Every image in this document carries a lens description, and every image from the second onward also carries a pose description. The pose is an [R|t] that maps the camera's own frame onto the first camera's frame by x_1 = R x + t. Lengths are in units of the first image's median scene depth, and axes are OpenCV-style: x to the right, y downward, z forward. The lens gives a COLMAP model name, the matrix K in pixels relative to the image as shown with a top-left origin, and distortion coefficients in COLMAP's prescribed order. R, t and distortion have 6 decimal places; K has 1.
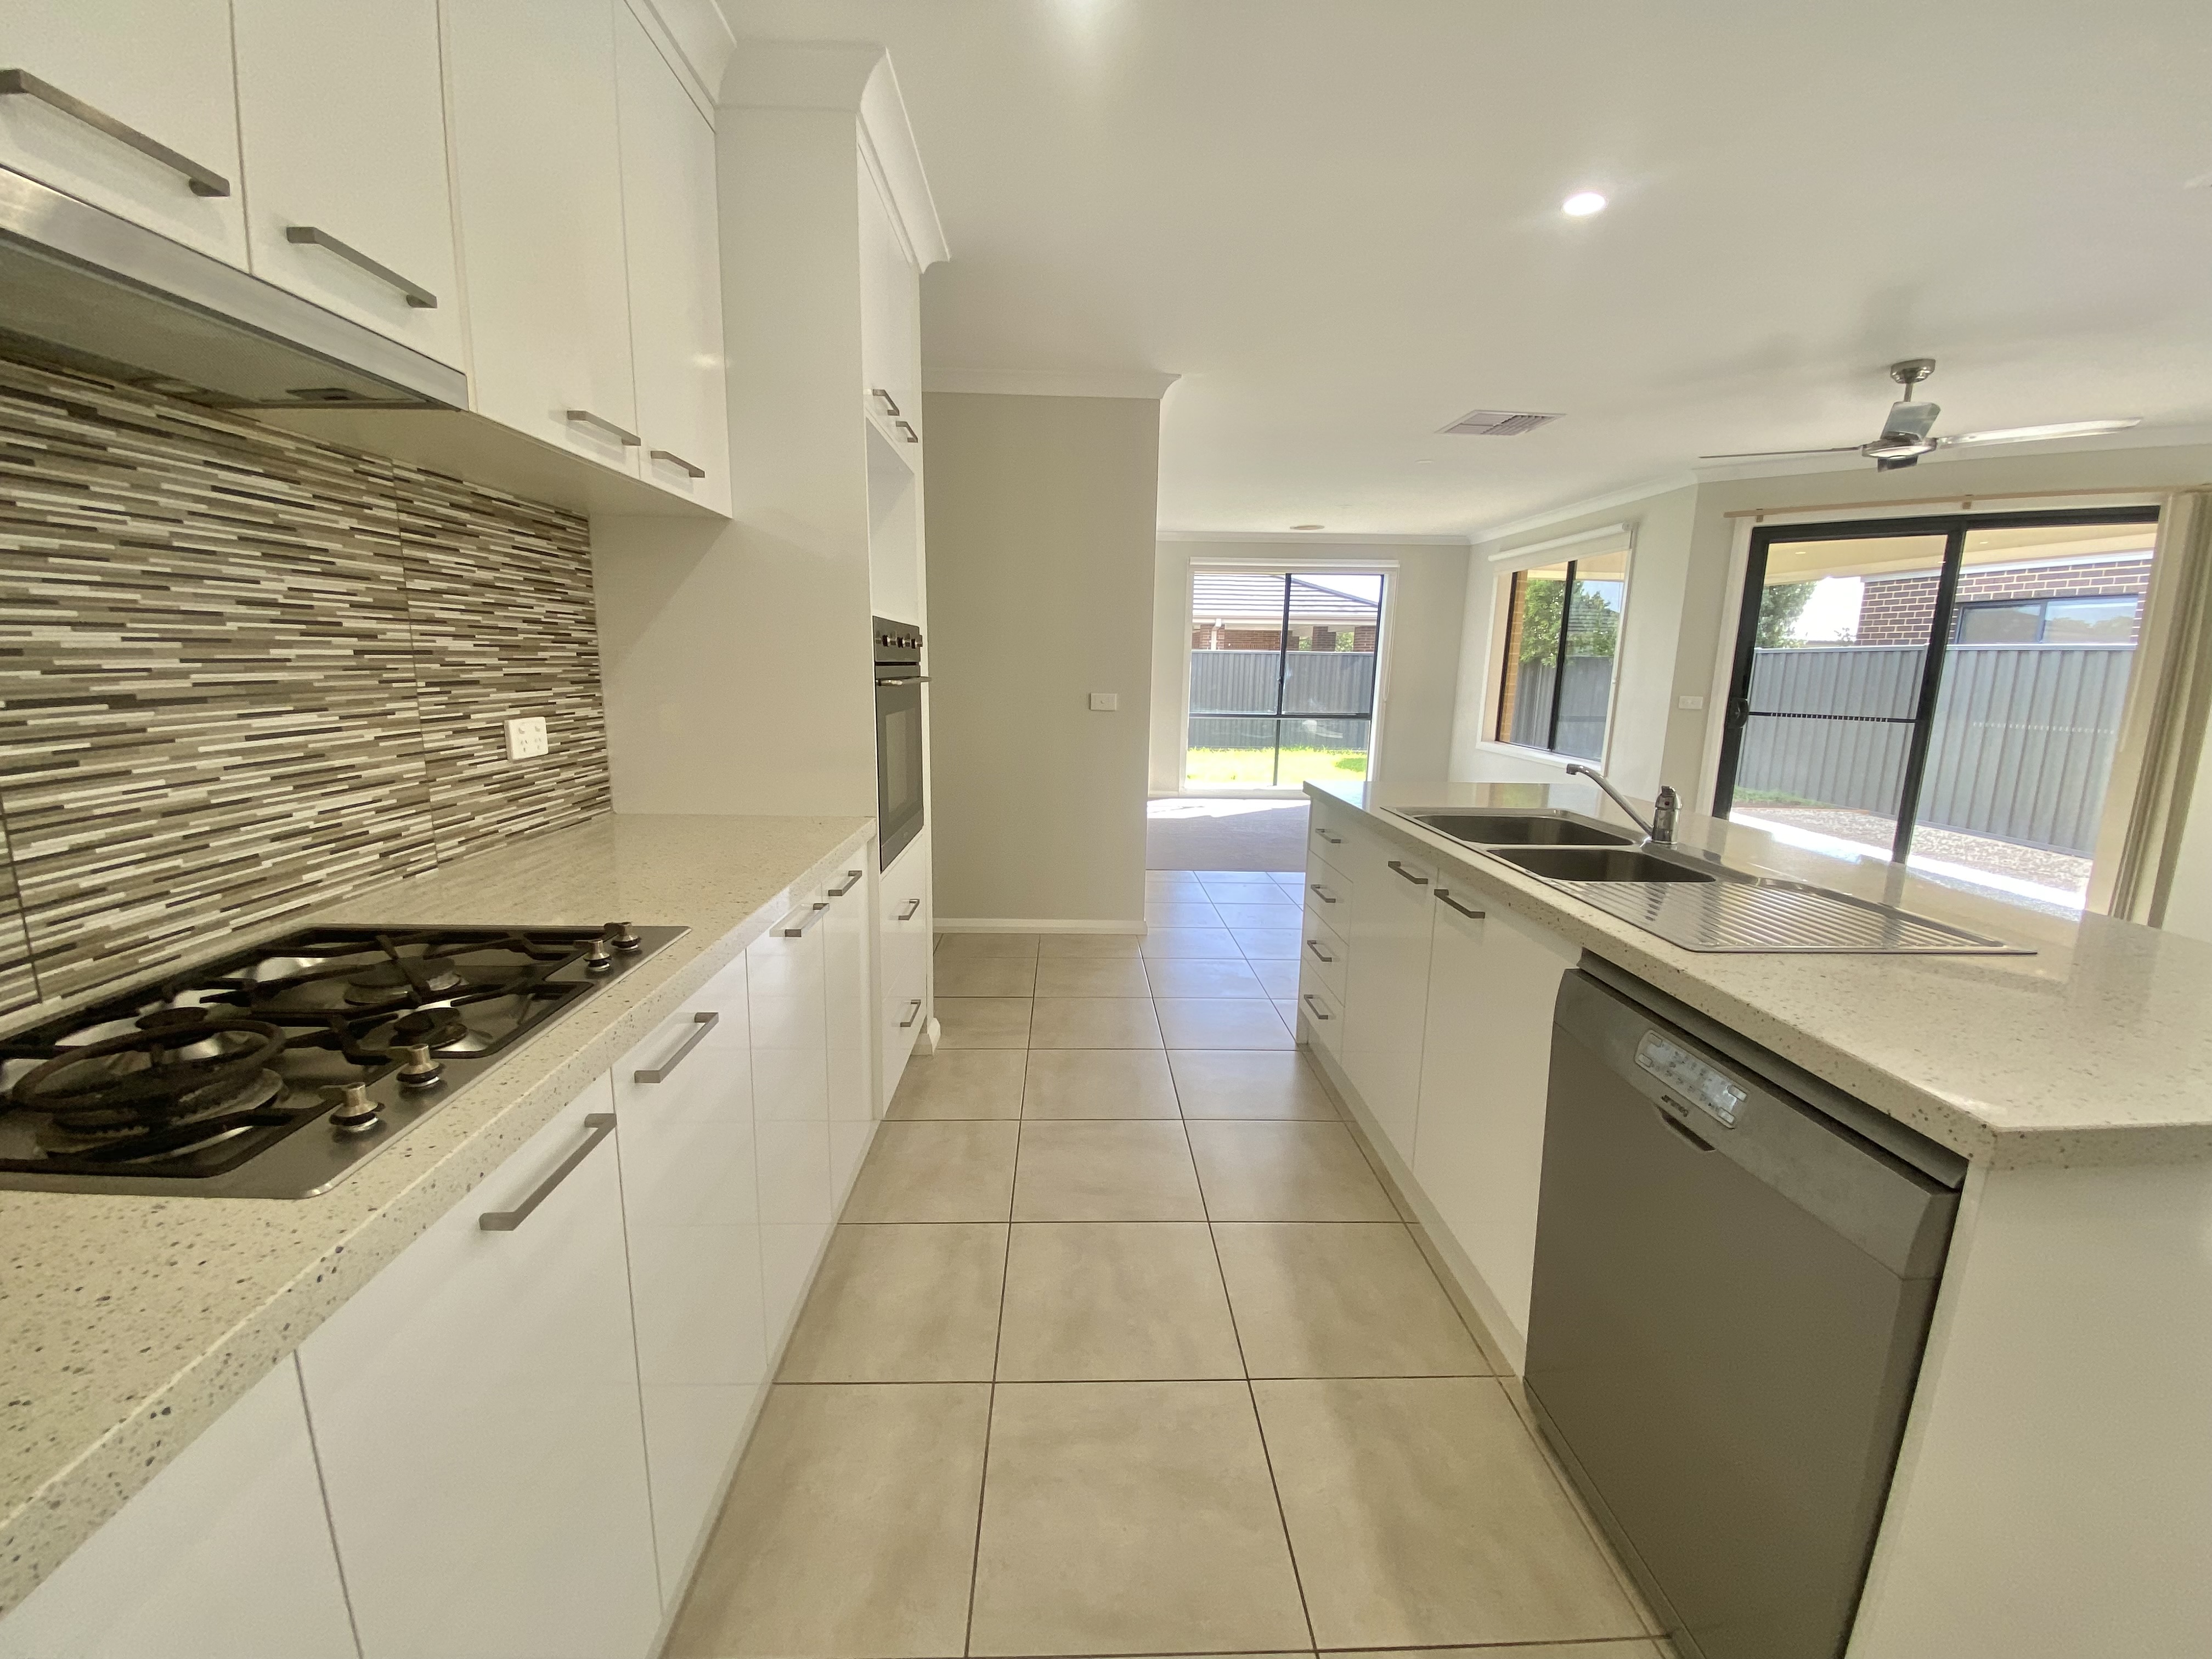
lens RADIAL K [[902.6, 0, 1106.0], [0, 902.6, 829.5], [0, 0, 1]] dist [-0.035655, -0.000478]
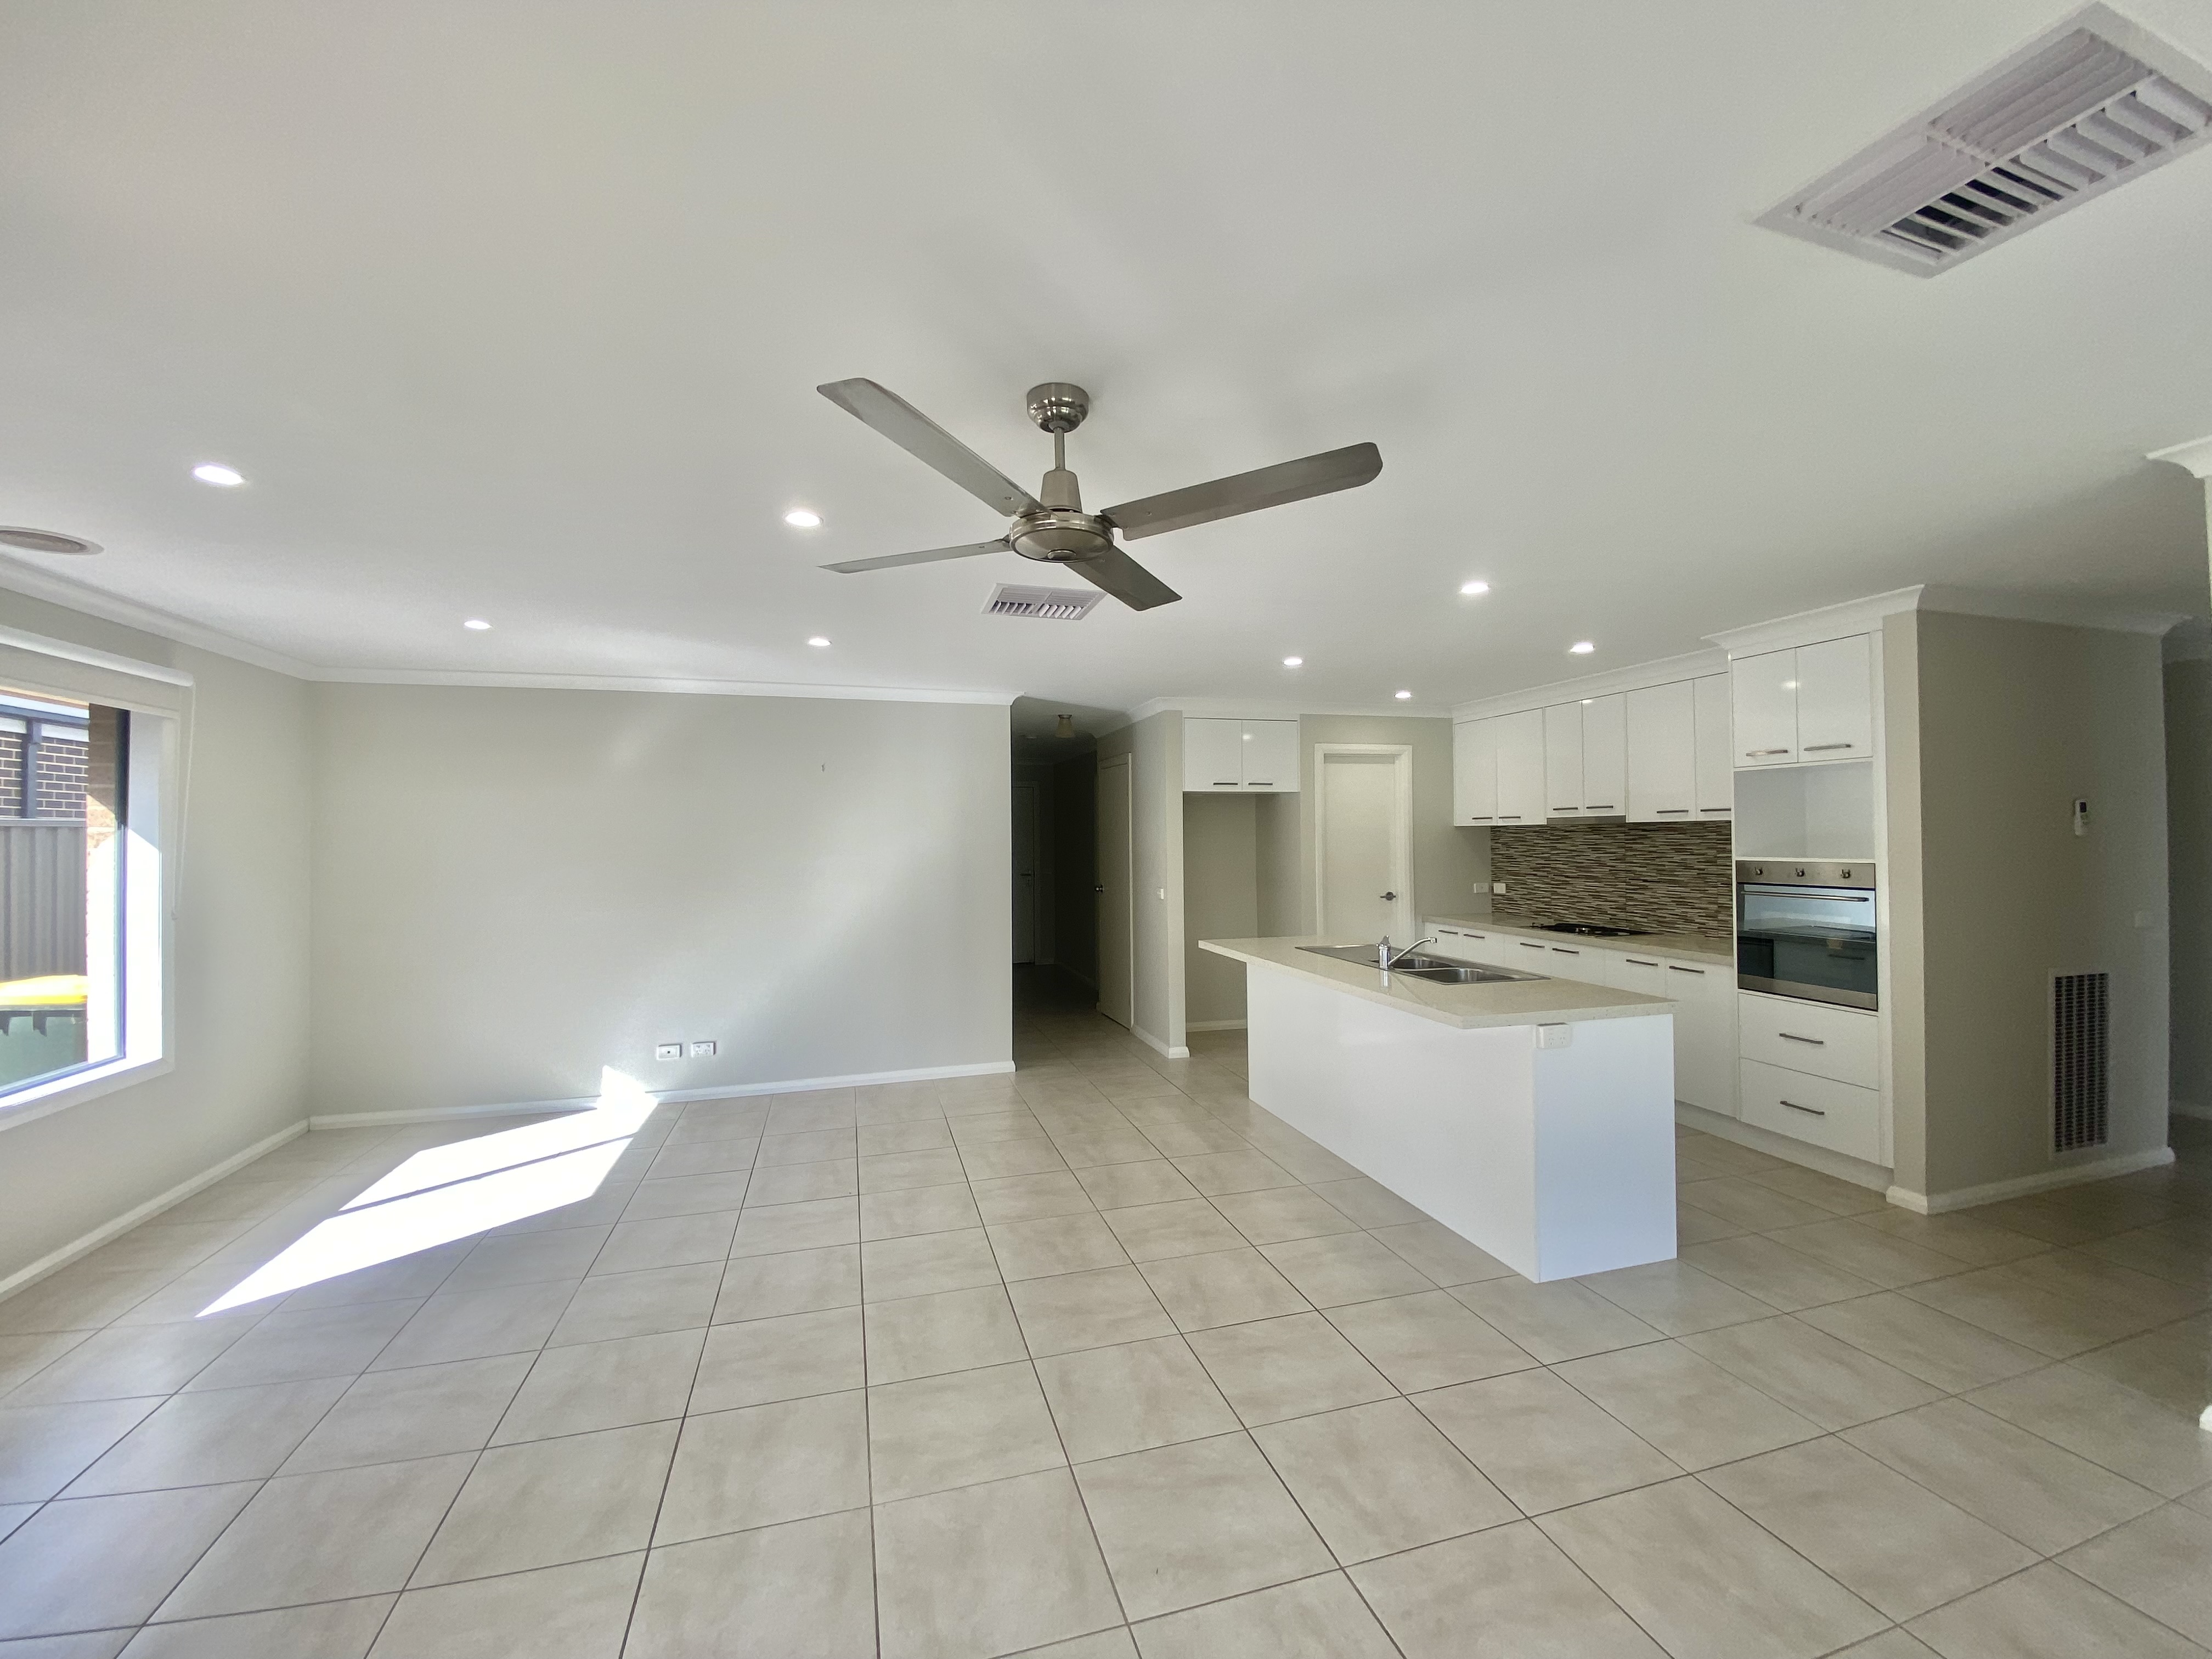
lens RADIAL K [[902.6, 0, 1106.0], [0, 902.6, 829.5], [0, 0, 1]] dist [-0.035655, -0.000478]
pose [[-0.971900, -0.020729, -0.234481, 2.792556], [-0.060382, 0.984740, 0.163222, -0.940720], [0.227519, 0.172794, -0.958320, 4.429699]]
